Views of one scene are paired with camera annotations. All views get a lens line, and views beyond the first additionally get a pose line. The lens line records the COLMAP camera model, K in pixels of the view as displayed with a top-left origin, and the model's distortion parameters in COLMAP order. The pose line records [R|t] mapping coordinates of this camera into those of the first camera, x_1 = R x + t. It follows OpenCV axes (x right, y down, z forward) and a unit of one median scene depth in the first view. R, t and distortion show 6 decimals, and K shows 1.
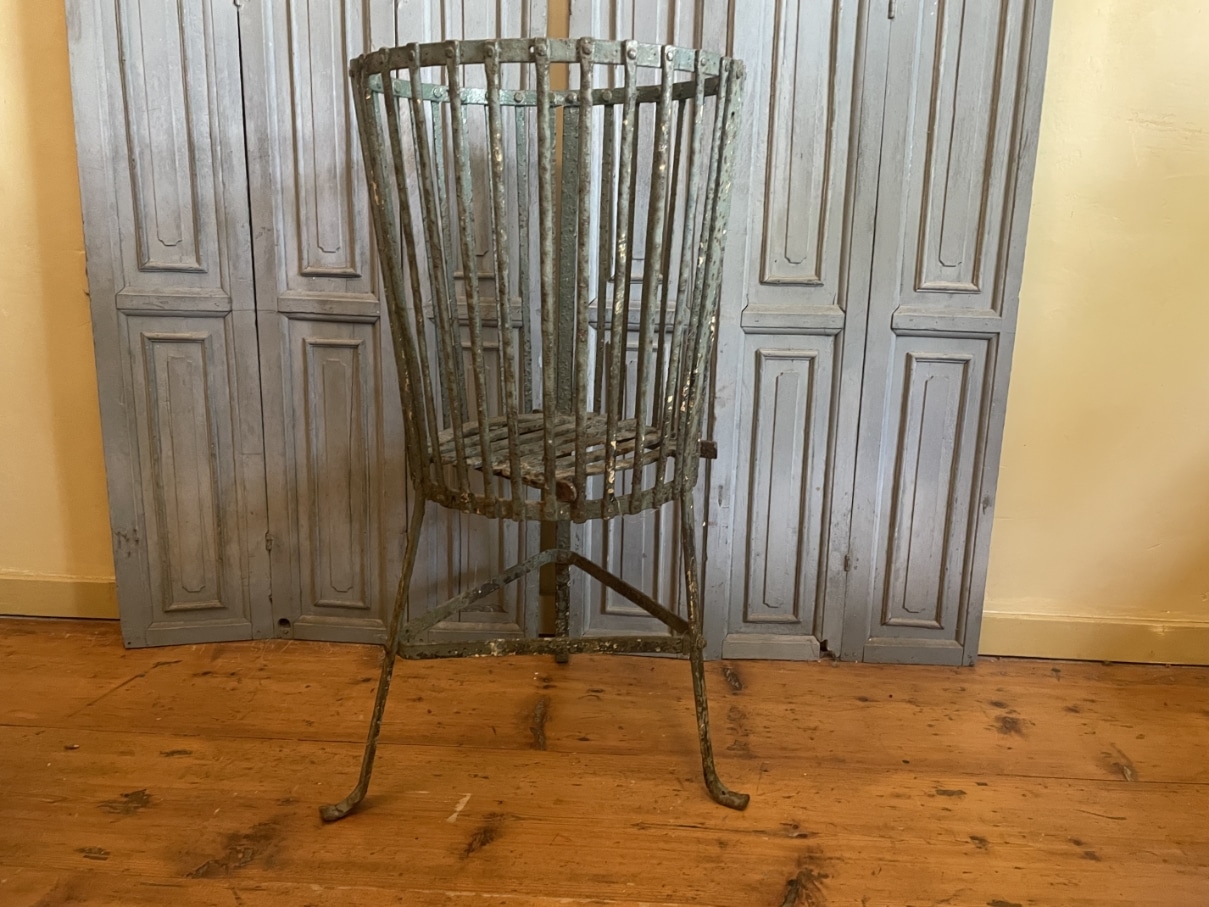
lens RADIAL K [[926.3, 0, 612.3], [0, 926.3, 435.2], [0, 0, 1]] dist [0.088763, -0.132772]
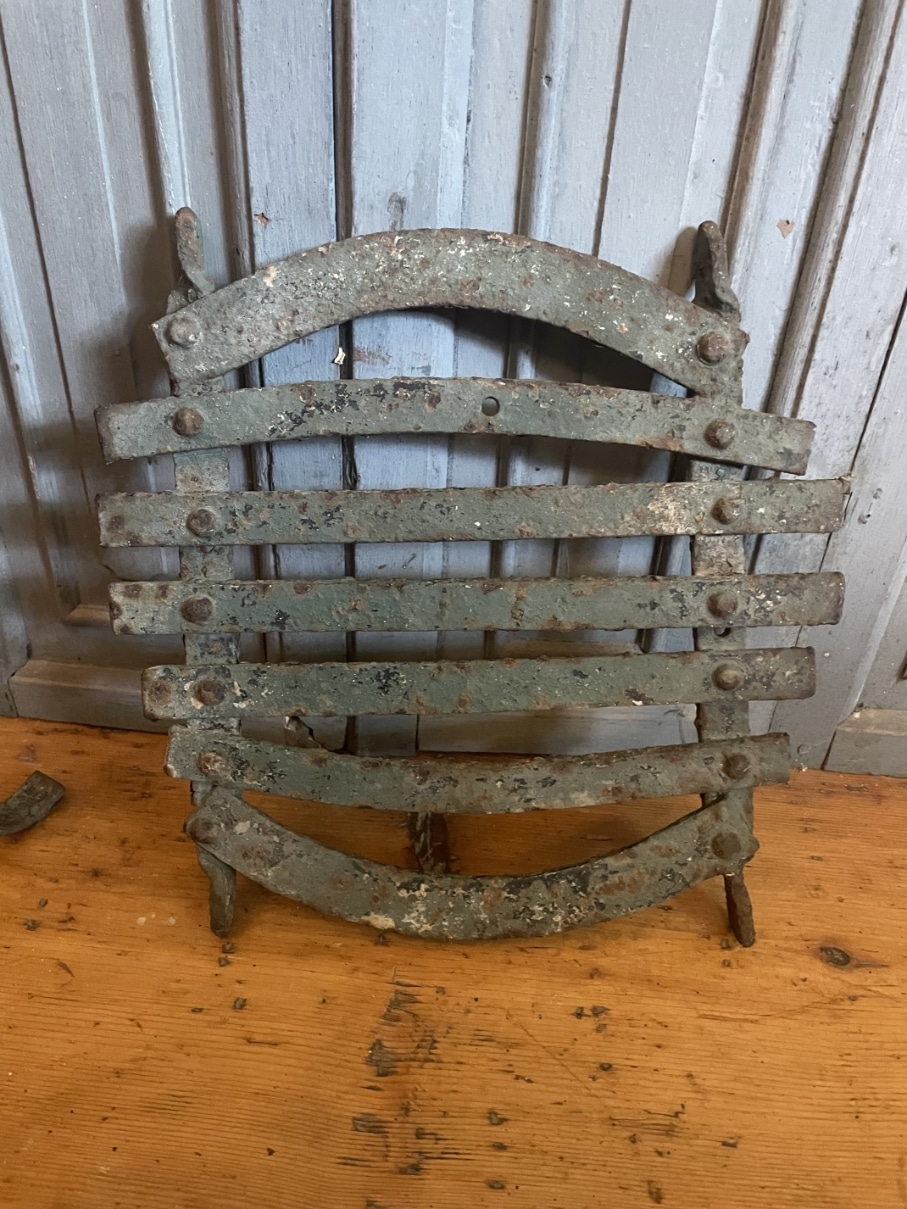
lens RADIAL K [[926.3, 0, 453.0], [0, 926.3, 596.4], [0, 0, 1]] dist [0.088763, -0.132772]
pose [[0.999452, 0.032807, -0.004329, 0.144618], [-0.028978, 0.930855, 0.364238, 0.065600], [0.015980, -0.363913, 0.931296, 0.777236]]
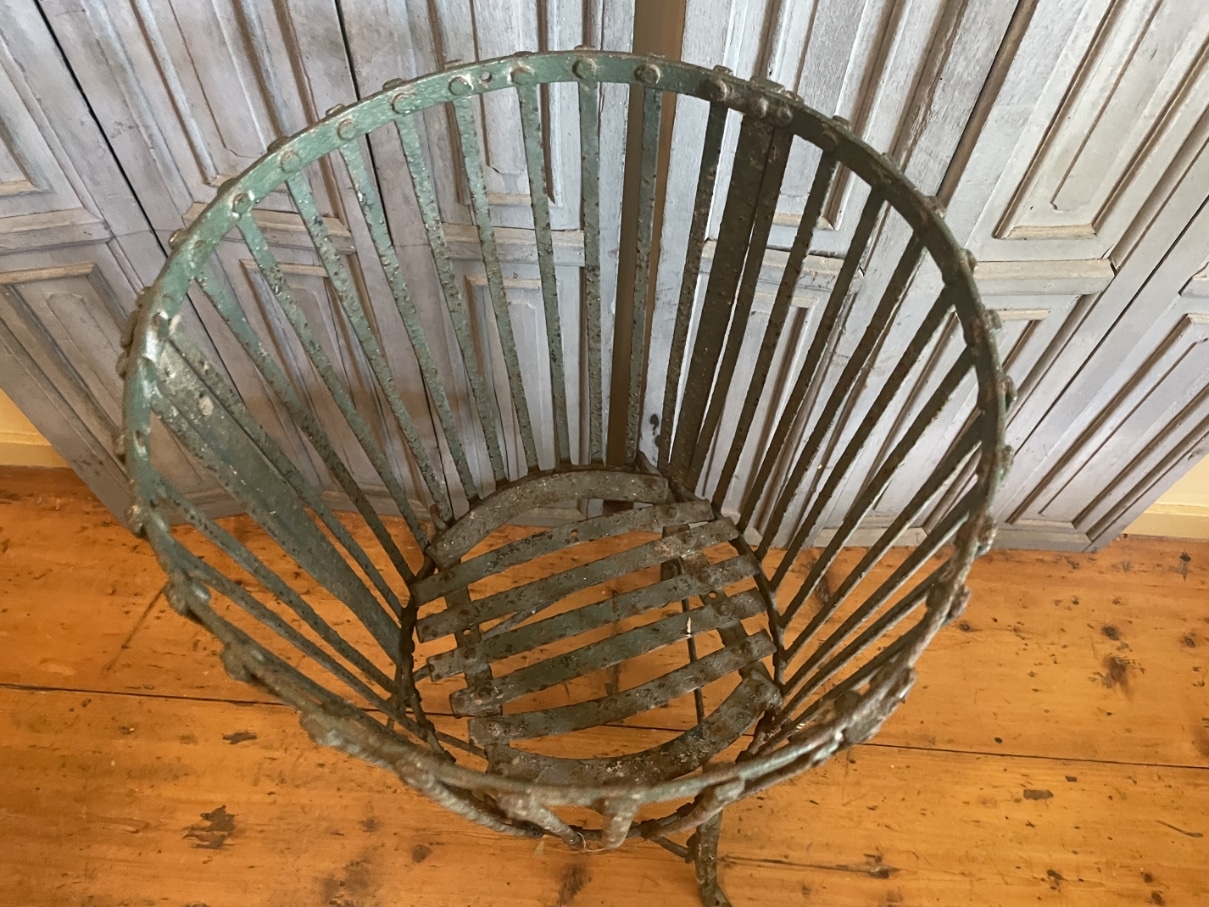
lens RADIAL K [[926.3, 0, 607.5], [0, 926.3, 458.6], [0, 0, 1]] dist [0.088763, -0.132772]
pose [[0.999889, 0.014707, -0.002376, -0.083020], [-0.008520, 0.695378, 0.718594, -0.501068], [0.012221, -0.718494, 0.695426, 0.493379]]
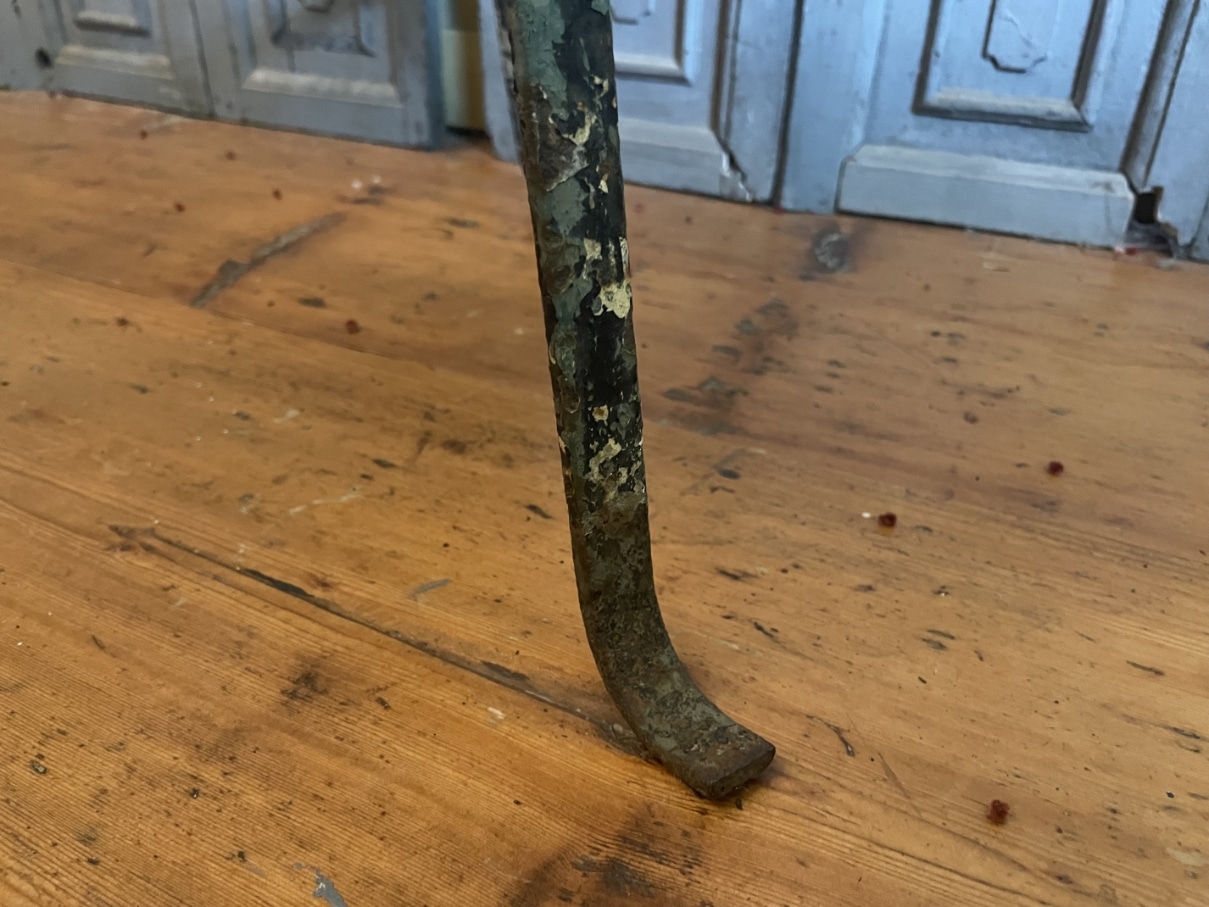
lens RADIAL K [[926.3, 0, 602.5], [0, 926.3, 458.0], [0, 0, 1]] dist [0.088763, -0.132772]
pose [[0.916268, 0.201740, -0.346054, 0.202992], [-0.078236, 0.937407, 0.339333, 0.235758], [0.392850, -0.283846, 0.874700, 0.666881]]
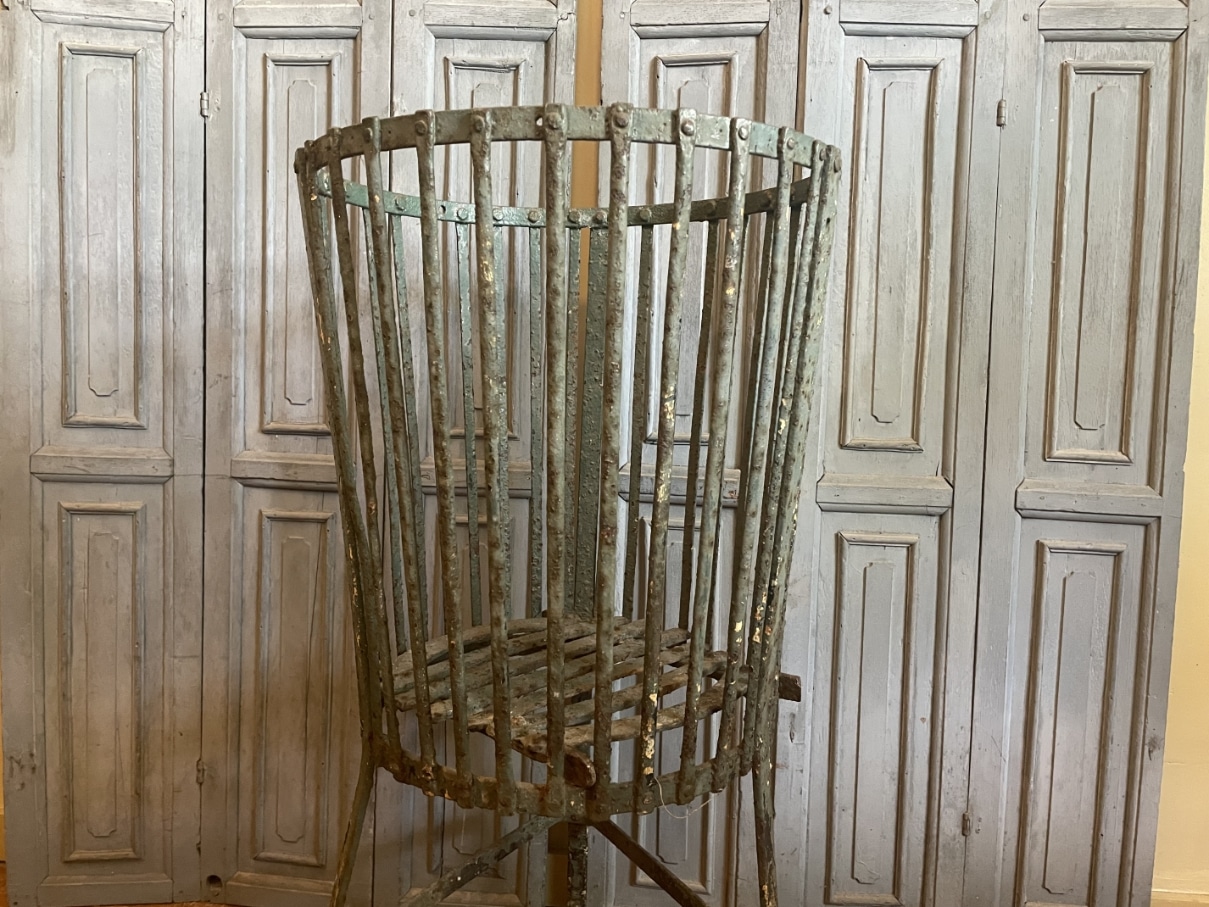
lens RADIAL K [[926.3, 0, 604.4], [0, 926.3, 432.4], [0, 0, 1]] dist [0.088763, -0.132772]
pose [[0.999119, 0.009181, -0.040962, -0.005882], [-0.015506, 0.987497, -0.156874, -0.051652], [0.039010, 0.157371, 0.986769, 0.227788]]
